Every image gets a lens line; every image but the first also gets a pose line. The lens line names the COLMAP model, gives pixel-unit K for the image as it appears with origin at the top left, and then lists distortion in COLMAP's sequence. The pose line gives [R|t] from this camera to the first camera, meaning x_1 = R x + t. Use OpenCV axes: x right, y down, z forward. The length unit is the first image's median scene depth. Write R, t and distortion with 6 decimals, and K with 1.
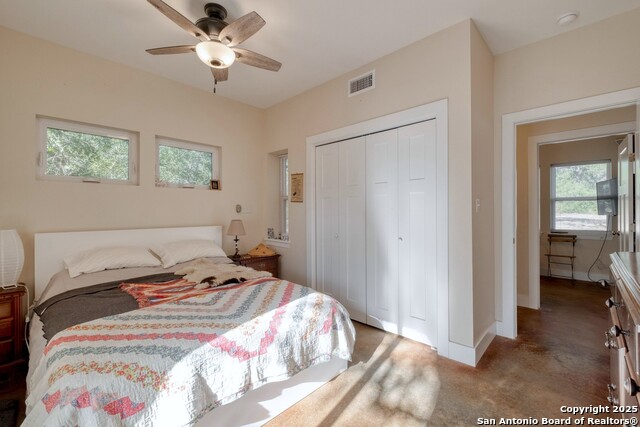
lens RADIAL K [[276.5, 0, 319.4], [0, 276.5, 213.0], [0, 0, 1]] dist [0.004769, -0.003144]
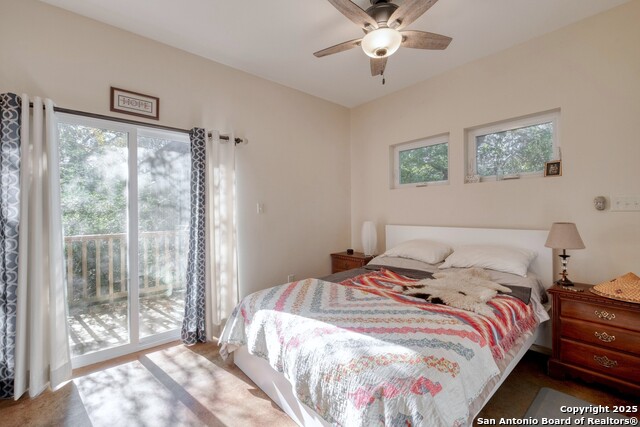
lens RADIAL K [[276.5, 0, 318.5], [0, 276.5, 212.3], [0, 0, 1]] dist [0.004769, -0.003144]
pose [[-0.096269, 0.004327, -0.995346, 0.647805], [0.003035, 0.999987, 0.004054, -0.003125], [0.995351, -0.002630, -0.096281, 0.980171]]
